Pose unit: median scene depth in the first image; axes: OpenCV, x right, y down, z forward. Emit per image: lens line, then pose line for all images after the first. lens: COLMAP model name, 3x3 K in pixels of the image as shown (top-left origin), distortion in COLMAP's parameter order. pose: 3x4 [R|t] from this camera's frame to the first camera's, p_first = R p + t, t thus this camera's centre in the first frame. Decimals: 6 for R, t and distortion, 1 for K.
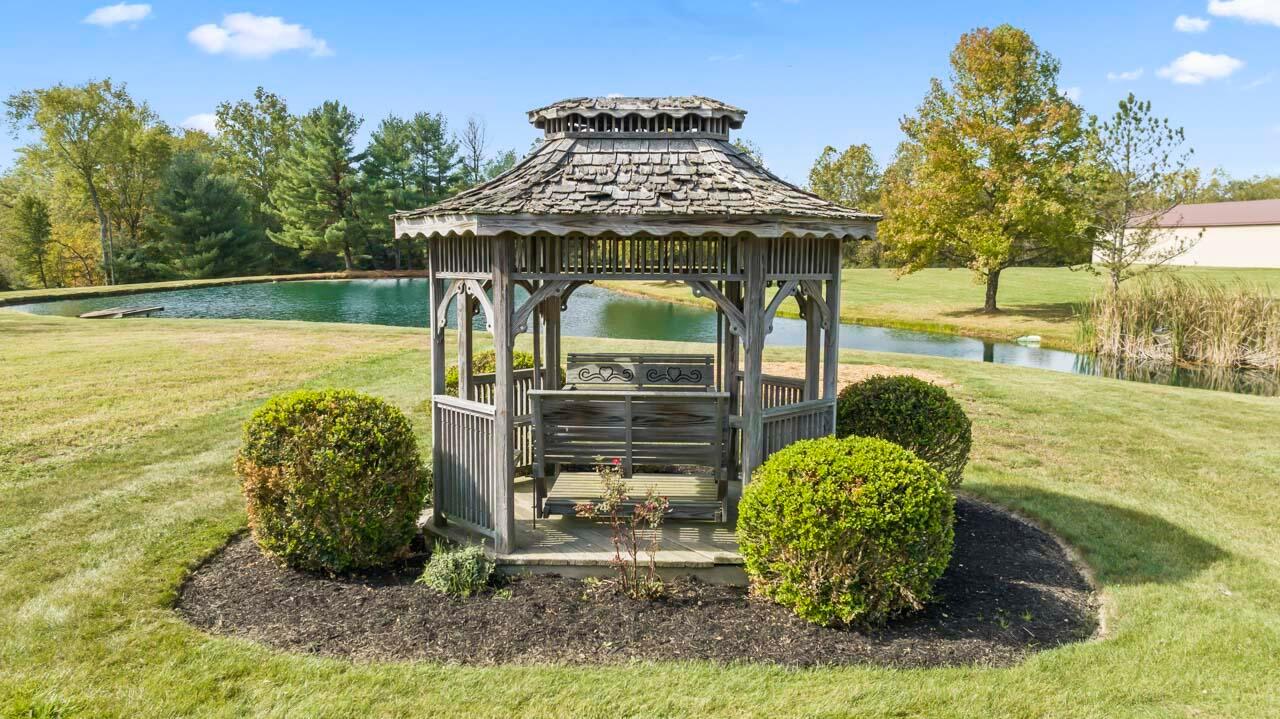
lens RADIAL K [[898.1, 0, 638.8], [0, 898.1, 373.6], [0, 0, 1]] dist [0.000958, 0.002485]
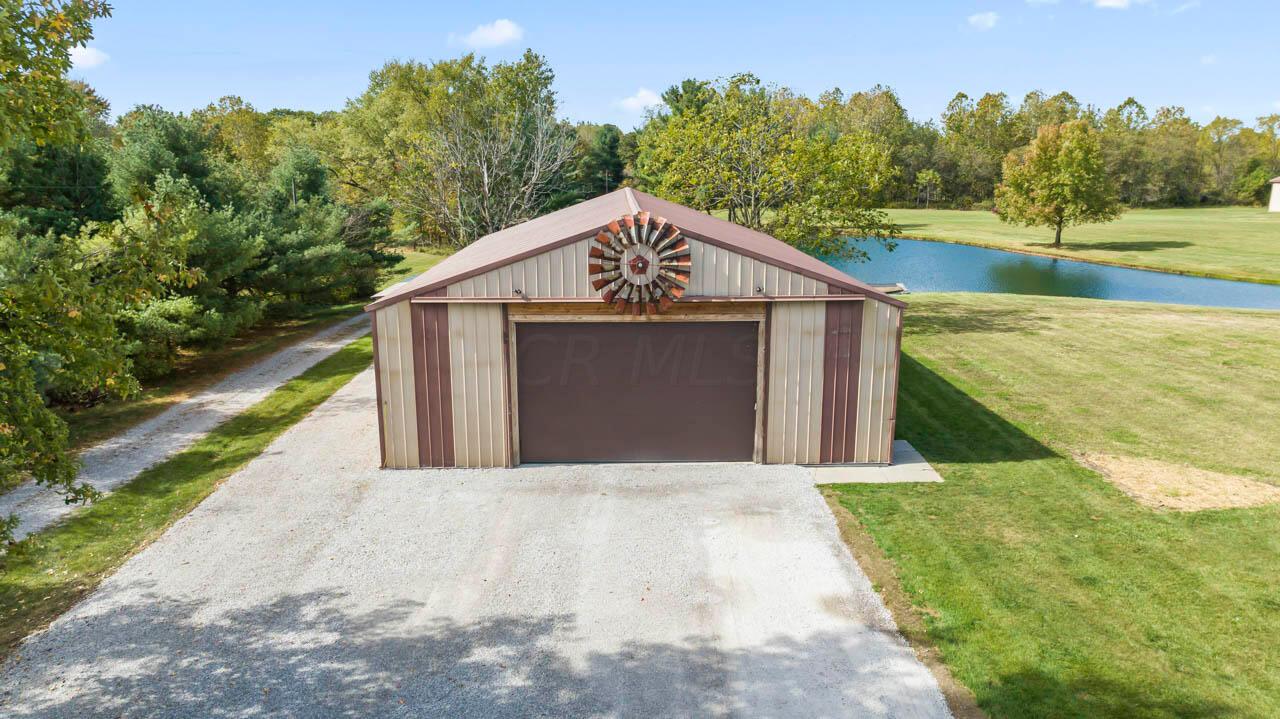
lens RADIAL K [[911.9, 0, 640.0], [0, 911.9, 359.5], [0, 0, 1]] dist [-0.068611, 0.095890]
pose [[0.998968, -0.007732, 0.044749, -1.012528], [0.004380, 0.997210, 0.074518, -0.063709], [-0.045200, -0.074245, 0.996215, -0.423553]]
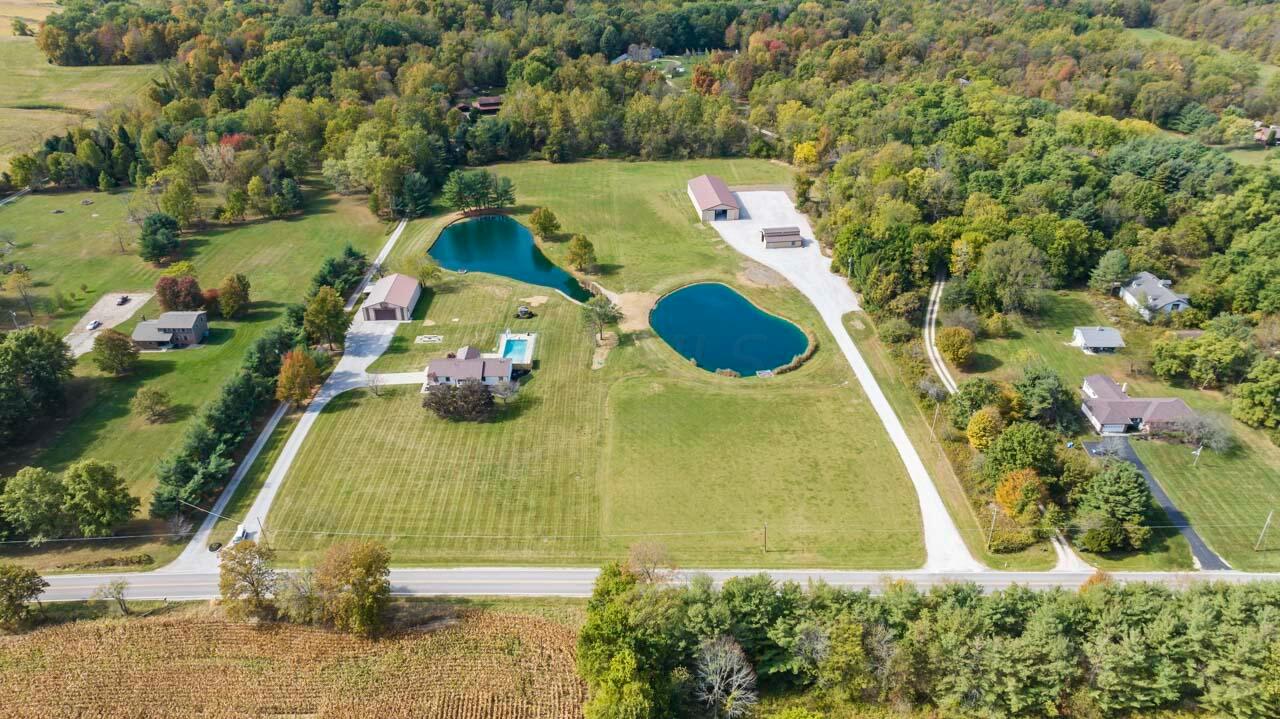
lens RADIAL K [[900.9, 0, 640.0], [0, 900.9, 359.5], [0, 0, 1]] dist [-0.004942, -0.001126]
pose [[0.999566, -0.014866, 0.025419, 0.668096], [0.004407, 0.929019, 0.370005, -2.088759], [-0.029115, -0.369732, 0.928682, -6.052045]]
